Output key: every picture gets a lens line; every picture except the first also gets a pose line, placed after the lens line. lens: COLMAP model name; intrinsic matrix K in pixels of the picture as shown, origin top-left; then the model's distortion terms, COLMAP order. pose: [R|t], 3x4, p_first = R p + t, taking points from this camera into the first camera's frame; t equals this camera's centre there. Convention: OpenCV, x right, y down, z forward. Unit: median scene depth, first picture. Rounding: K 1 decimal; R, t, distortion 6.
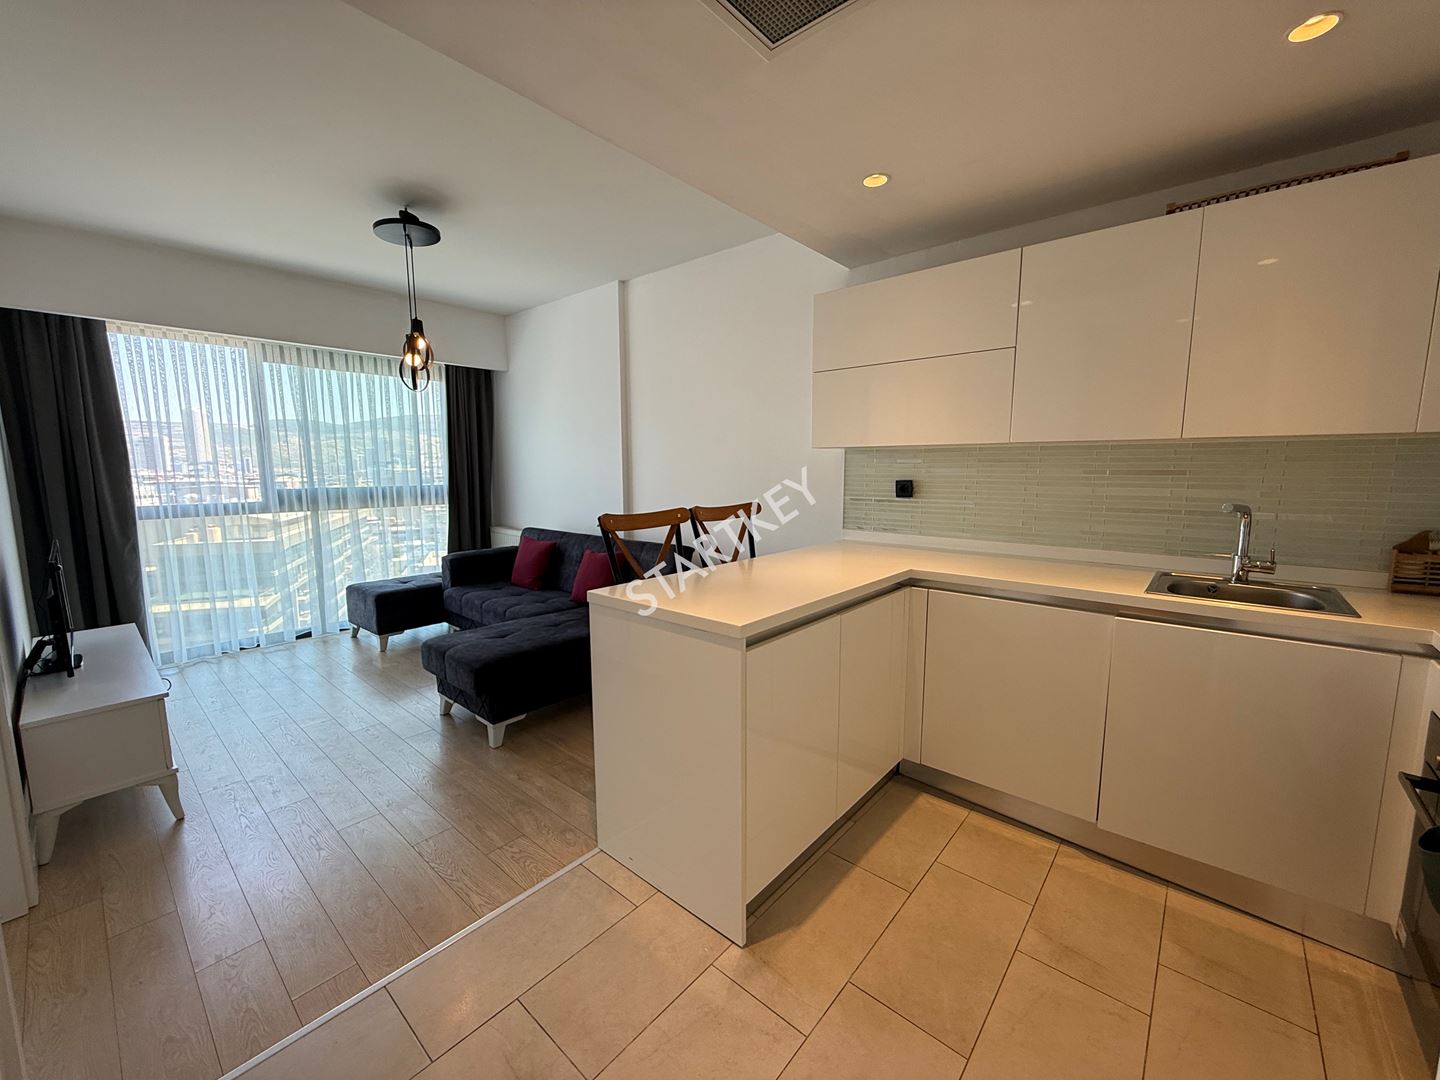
lens RADIAL K [[573.7, 0, 716.6], [0, 573.7, 539.1], [0, 0, 1]] dist [-0.001253, 0.000376]
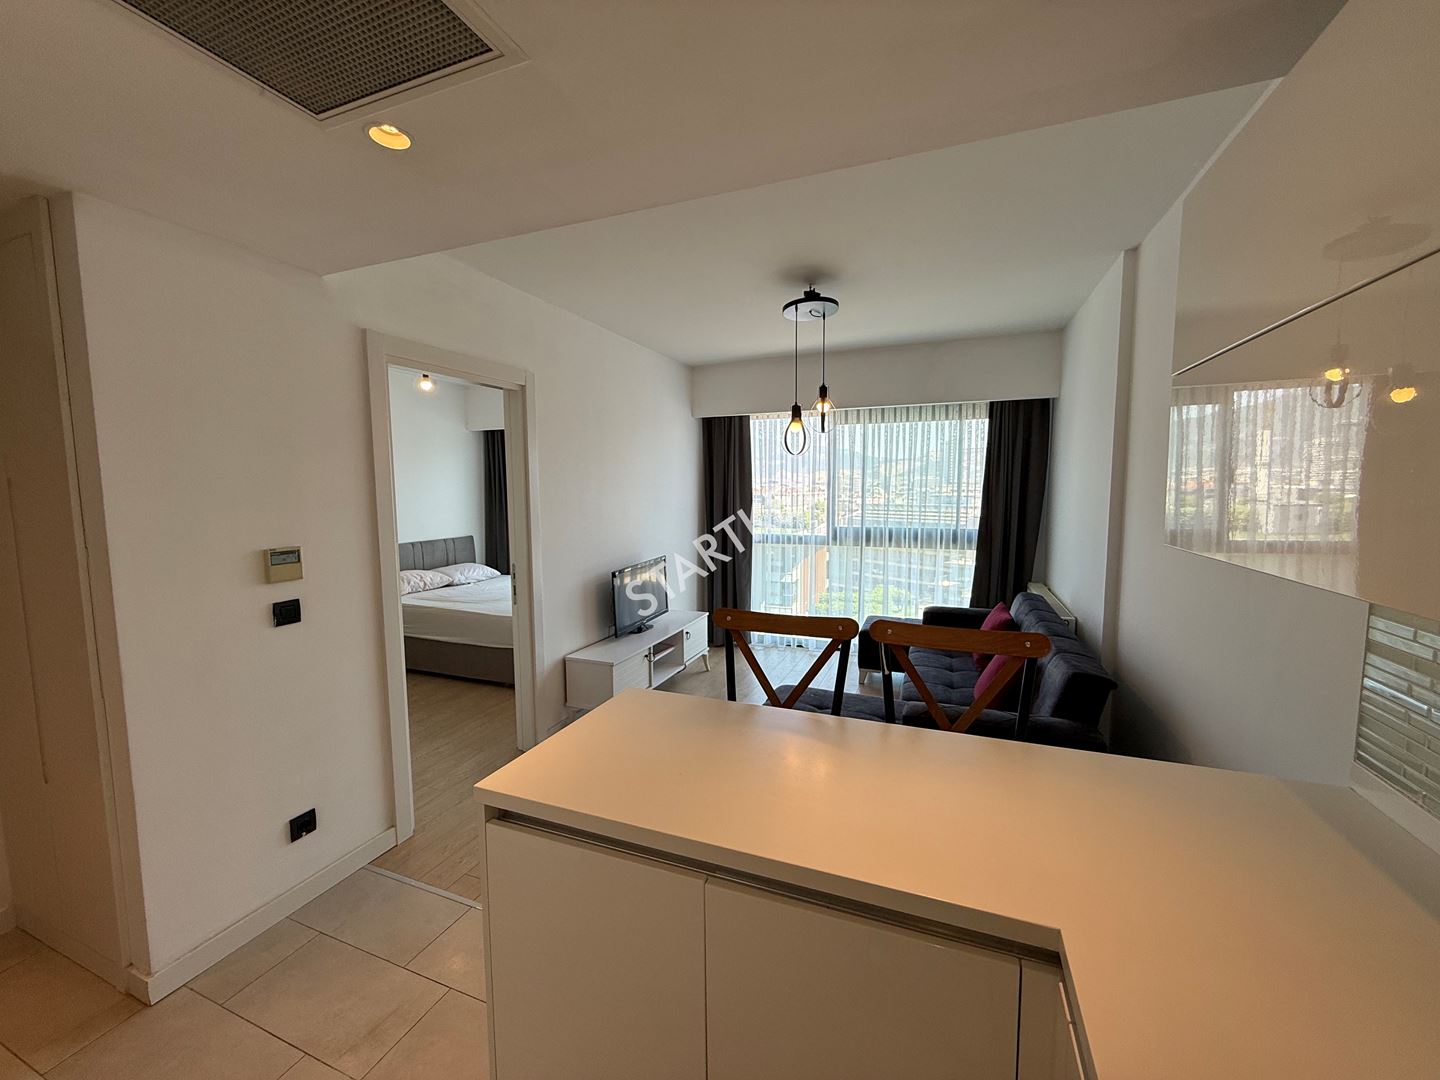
lens RADIAL K [[573.7, 0, 716.8], [0, 573.7, 534.3], [0, 0, 1]] dist [-0.001253, 0.000376]
pose [[0.327783, 0.080503, -0.941317, 0.441848], [-0.114472, 0.992406, 0.045011, -0.137838], [0.937793, 0.093001, 0.334509, 0.496034]]
